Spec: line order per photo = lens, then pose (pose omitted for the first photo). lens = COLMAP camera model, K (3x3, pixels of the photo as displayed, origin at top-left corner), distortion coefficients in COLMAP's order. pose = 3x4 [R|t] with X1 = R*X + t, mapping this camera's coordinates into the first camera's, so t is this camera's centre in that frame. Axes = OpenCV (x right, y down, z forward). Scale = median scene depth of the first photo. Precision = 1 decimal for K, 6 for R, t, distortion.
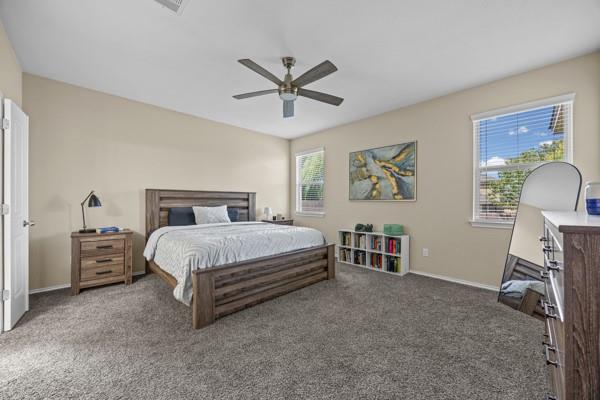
lens RADIAL K [[232.6, 0, 300.0], [0, 232.6, 200.0], [0, 0, 1]] dist [-0.001599, -0.000163]
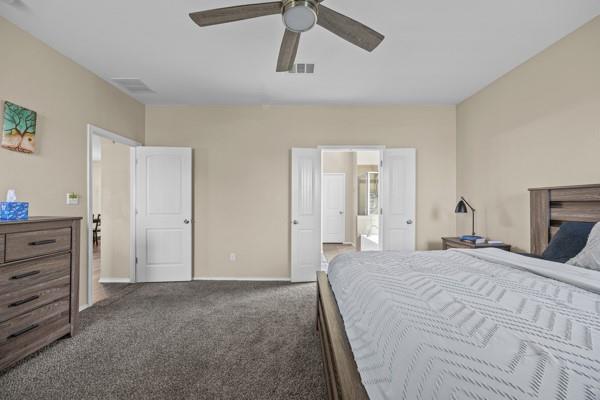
lens RADIAL K [[232.6, 0, 300.0], [0, 232.6, 200.0], [0, 0, 1]] dist [-0.001599, -0.000163]
pose [[-0.708194, -0.008039, -0.705972, 0.230944], [0.005318, 0.999846, -0.016720, -0.009258], [0.705998, -0.015595, -0.708042, 0.983266]]
